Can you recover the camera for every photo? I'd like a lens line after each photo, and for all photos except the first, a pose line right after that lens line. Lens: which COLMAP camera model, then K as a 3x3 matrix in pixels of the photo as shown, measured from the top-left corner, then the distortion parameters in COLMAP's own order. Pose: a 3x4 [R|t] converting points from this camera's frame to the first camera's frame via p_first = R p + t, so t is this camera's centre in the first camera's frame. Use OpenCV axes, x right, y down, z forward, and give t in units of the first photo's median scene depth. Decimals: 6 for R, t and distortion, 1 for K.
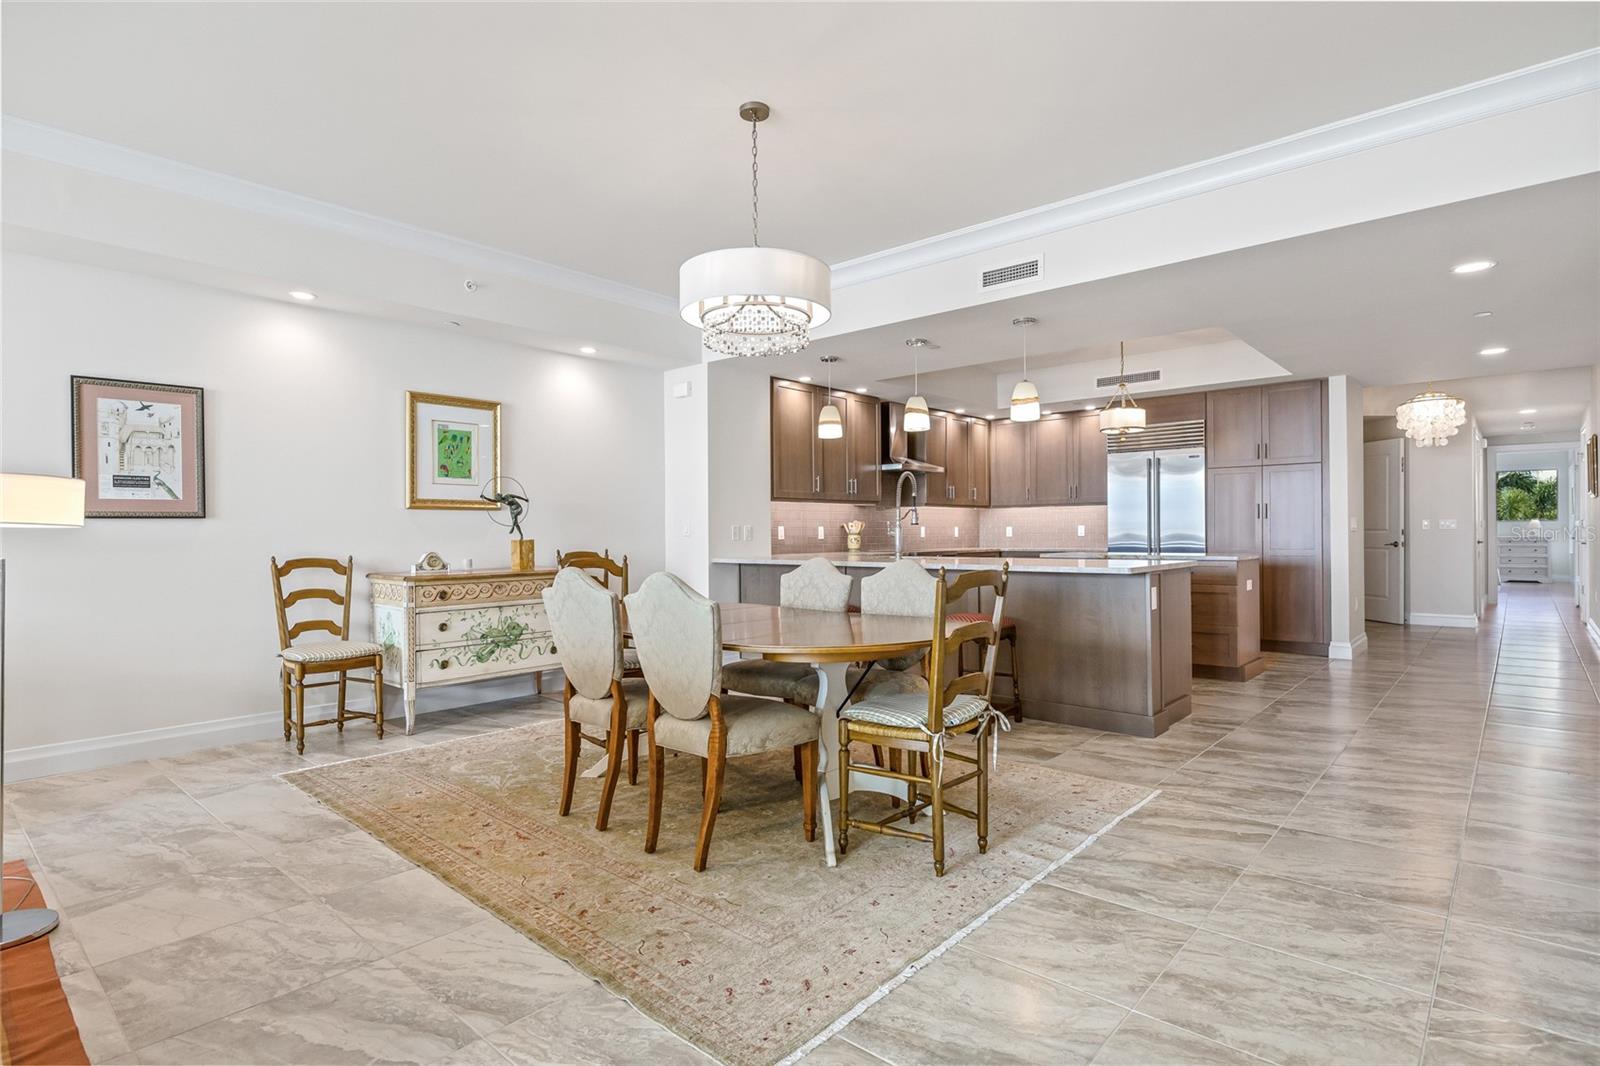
lens RADIAL K [[813.4, 0, 800.1], [0, 813.4, 529.9], [0, 0, 1]] dist [-0.002481, 0.000568]
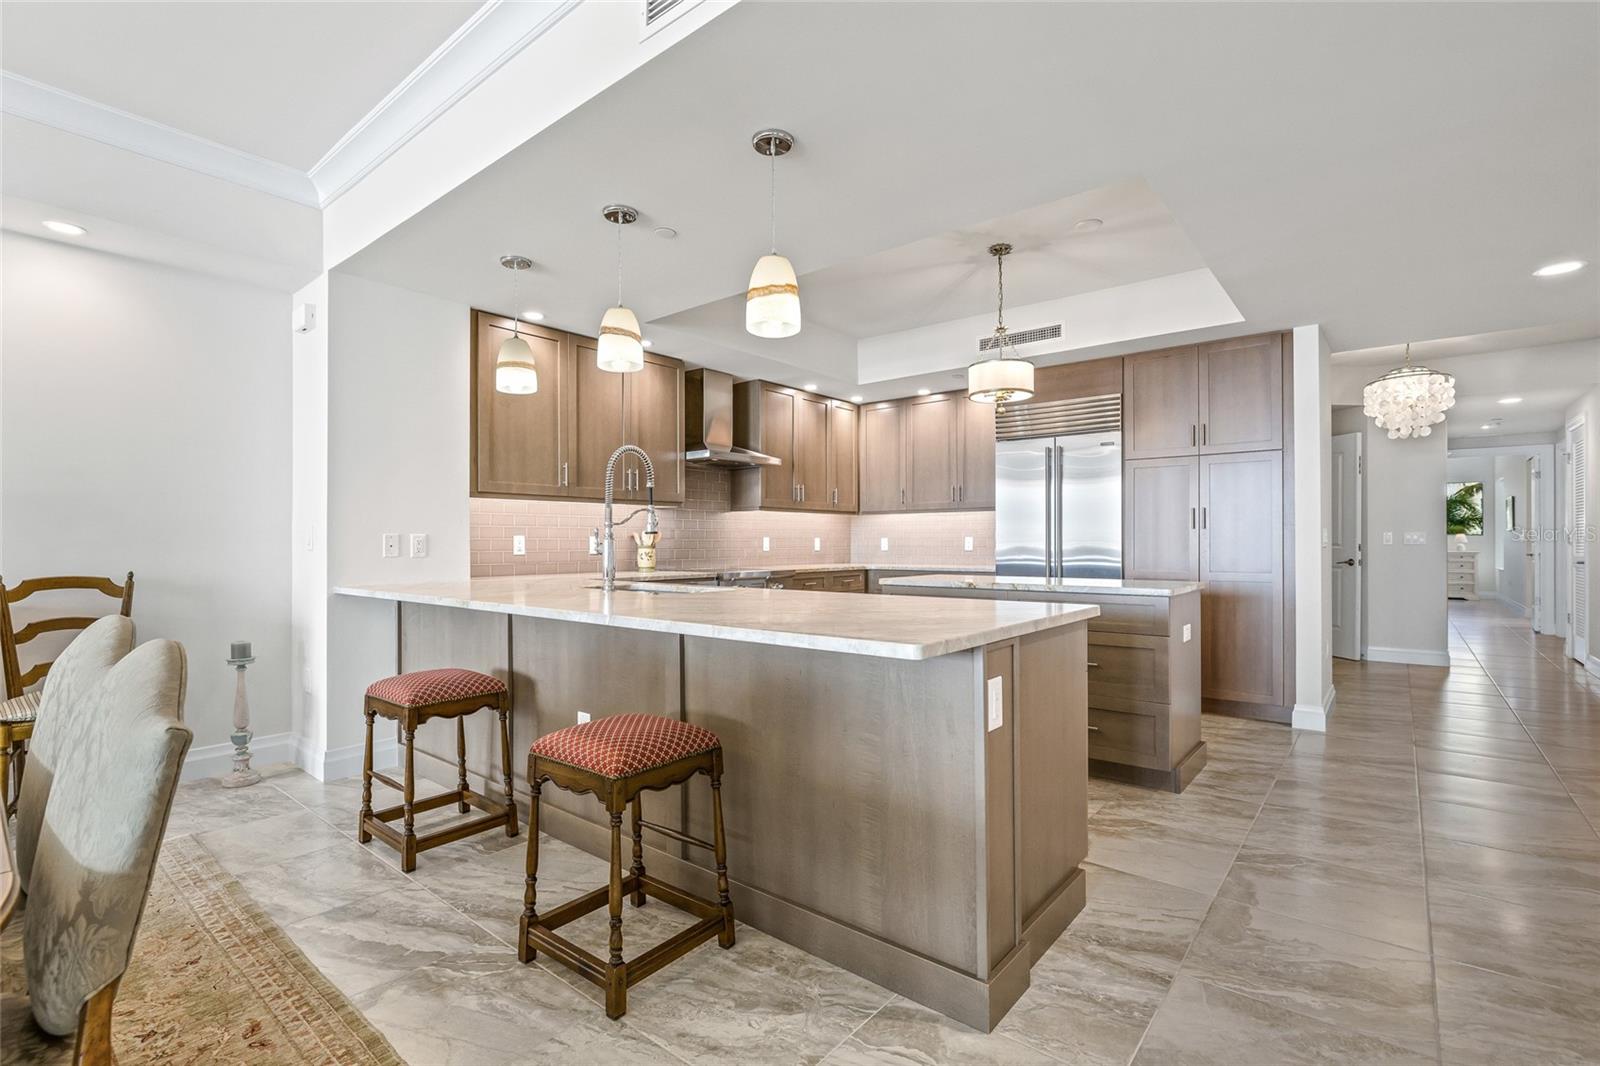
lens RADIAL K [[737.1, 0, 795.8], [0, 737.1, 538.3], [0, 0, 1]] dist [-0.010900, 0.001983]
pose [[0.999236, 0.005812, 0.038660, 0.198474], [-0.005729, 0.999981, -0.002242, -0.002394], [-0.038672, 0.002019, 0.999250, 0.386417]]
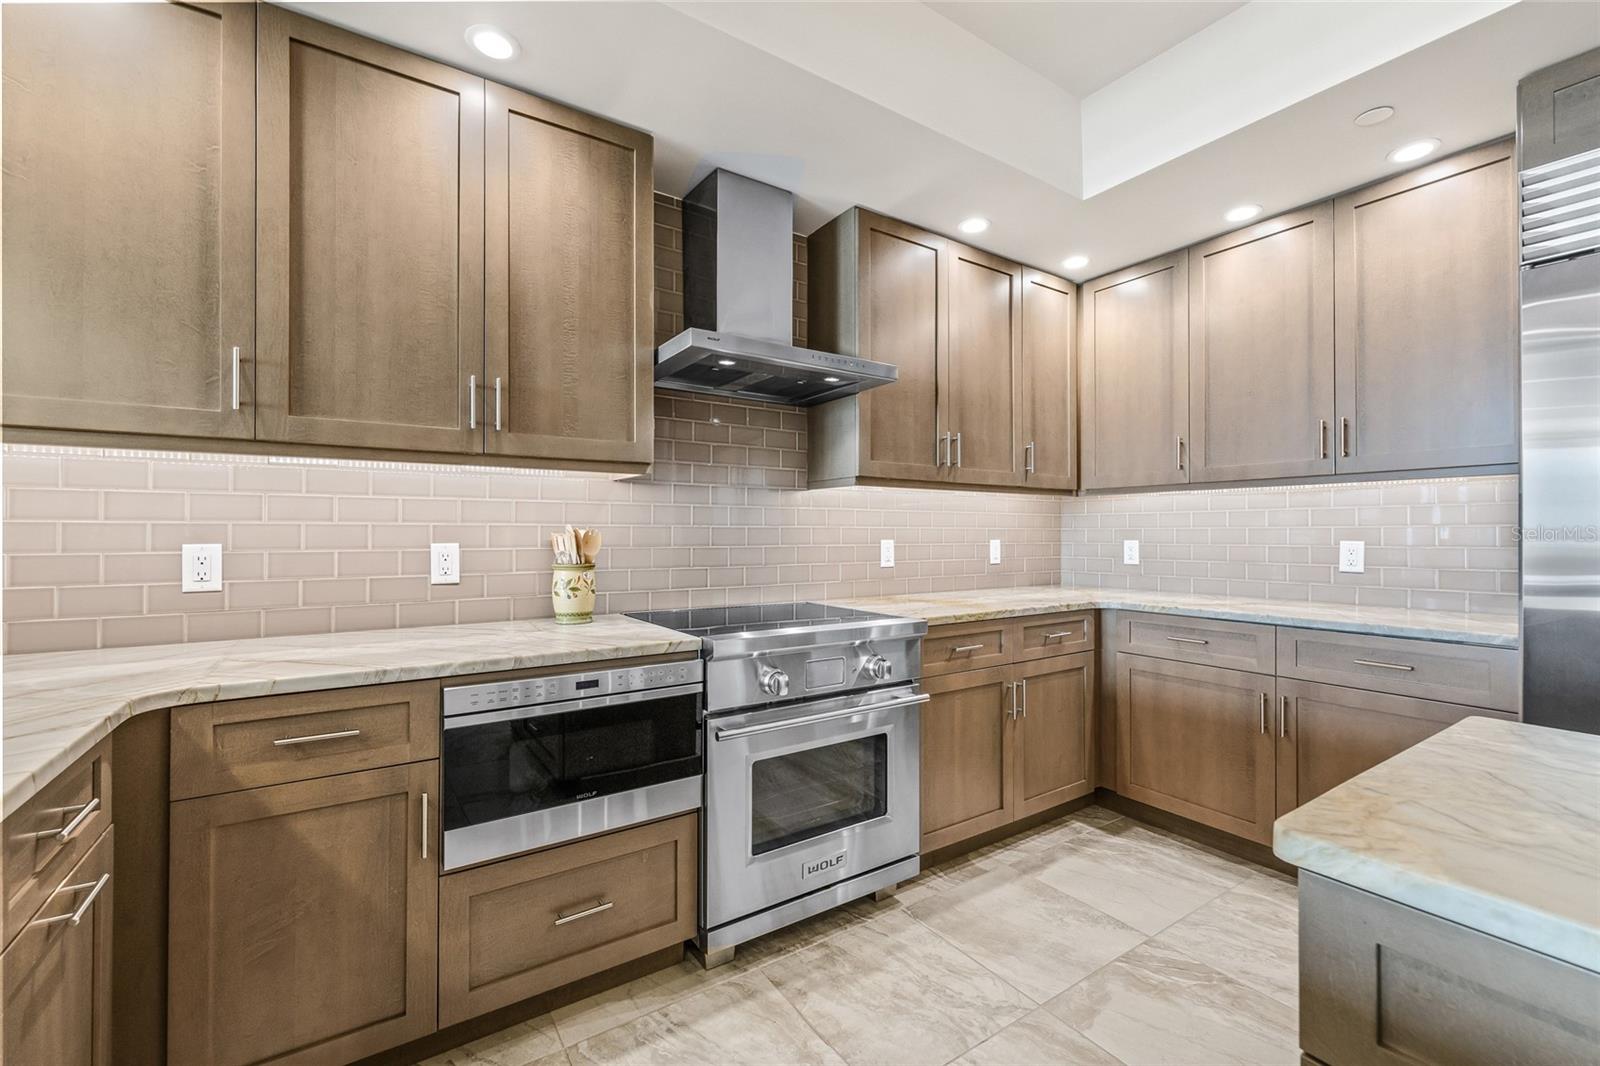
lens RADIAL K [[671.0, 0, 793.4], [0, 671.0, 528.0], [0, 0, 1]] dist [-0.001395, -0.000040]
pose [[0.966537, 0.006478, -0.256446, 0.249286], [-0.007515, 0.999967, -0.003066, -0.011448], [0.256418, 0.004891, 0.966554, 0.872974]]
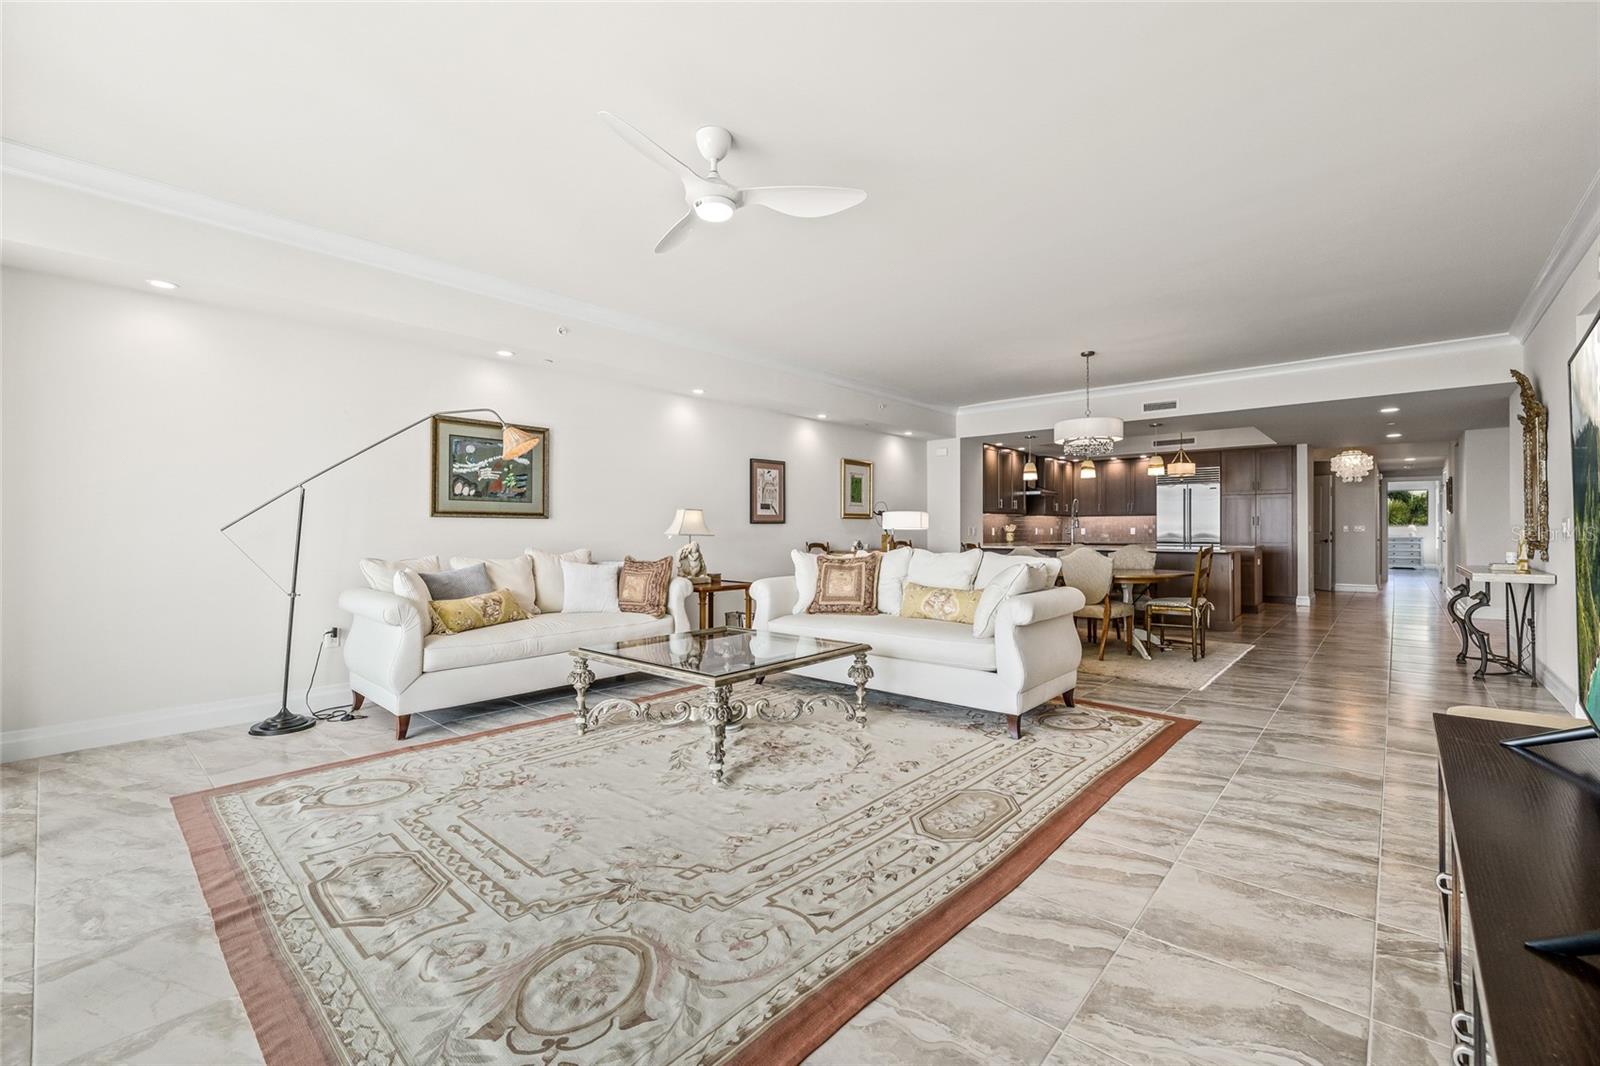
lens RADIAL K [[671.0, 0, 793.1], [0, 671.0, 528.5], [0, 0, 1]] dist [-0.001395, -0.000040]
pose [[0.999950, 0.007381, -0.006705, -0.427742], [-0.007363, 0.999969, 0.002721, -0.003615], [0.006725, -0.002671, 0.999974, -0.455458]]
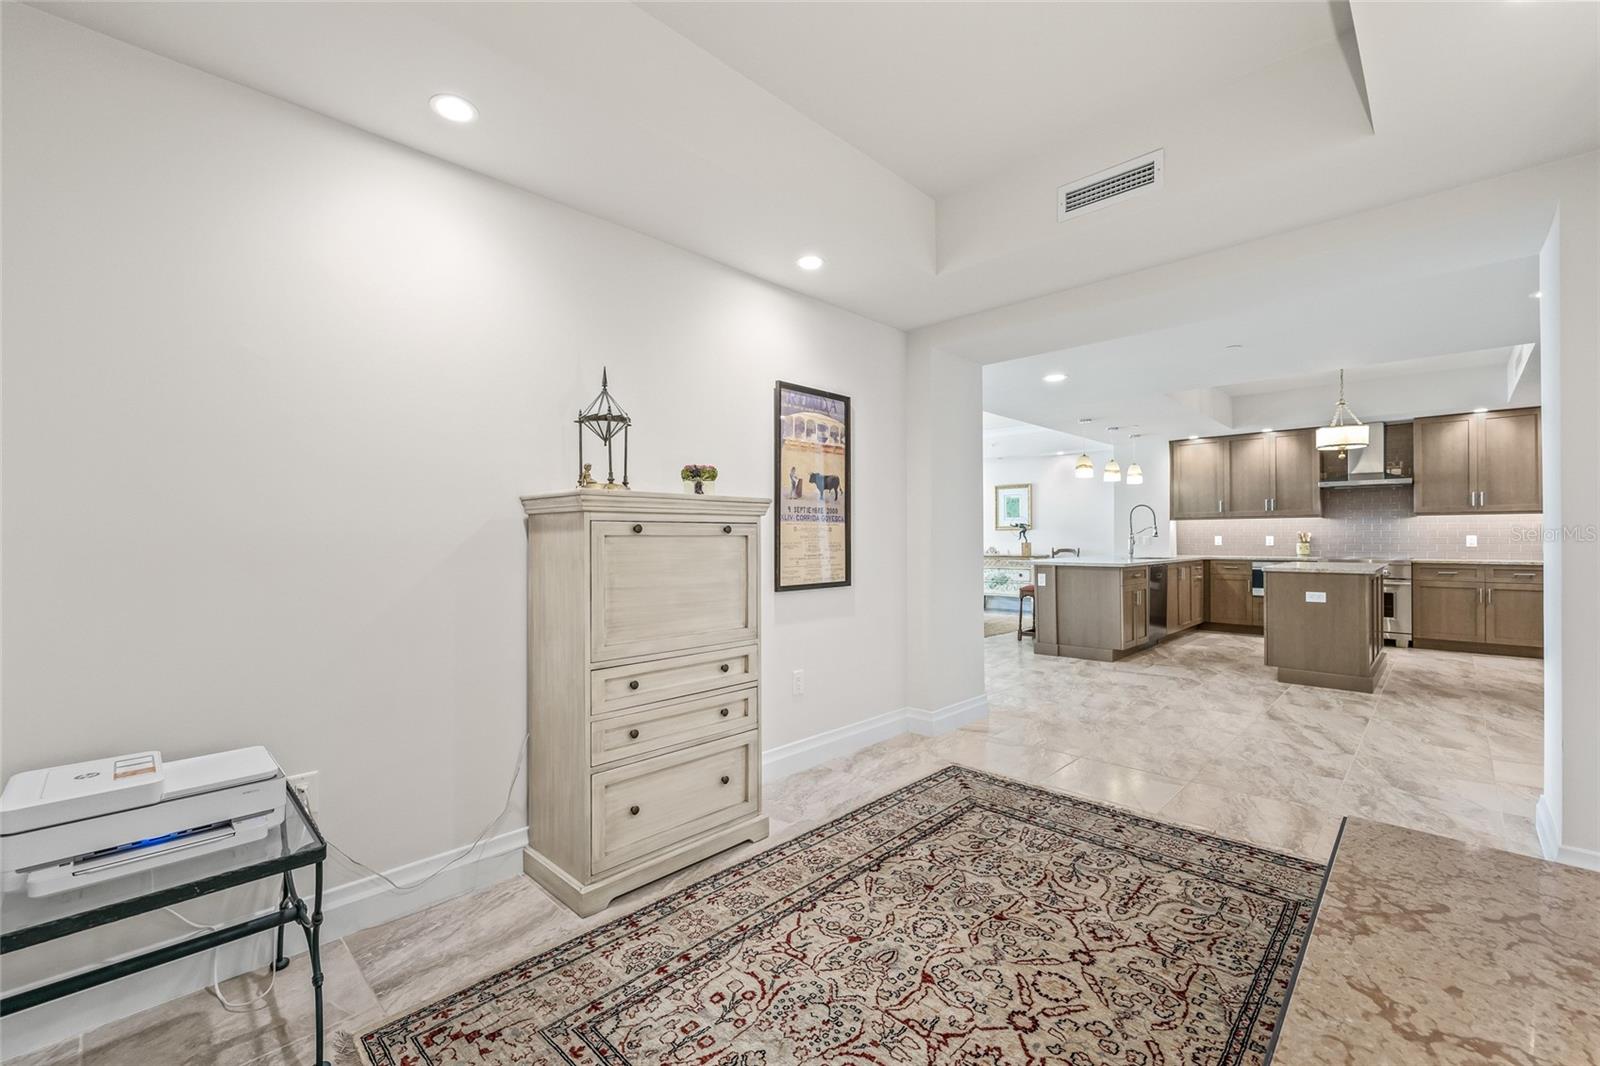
lens RADIAL K [[671.0, 0, 799.5], [0, 671.0, 535.7], [0, 0, 1]] dist [-0.001395, -0.000040]
pose [[-0.043165, 0.005105, -0.999055, 1.256623], [0.006493, 0.999967, 0.004829, -0.016722], [0.999047, -0.006279, -0.043197, 0.330456]]
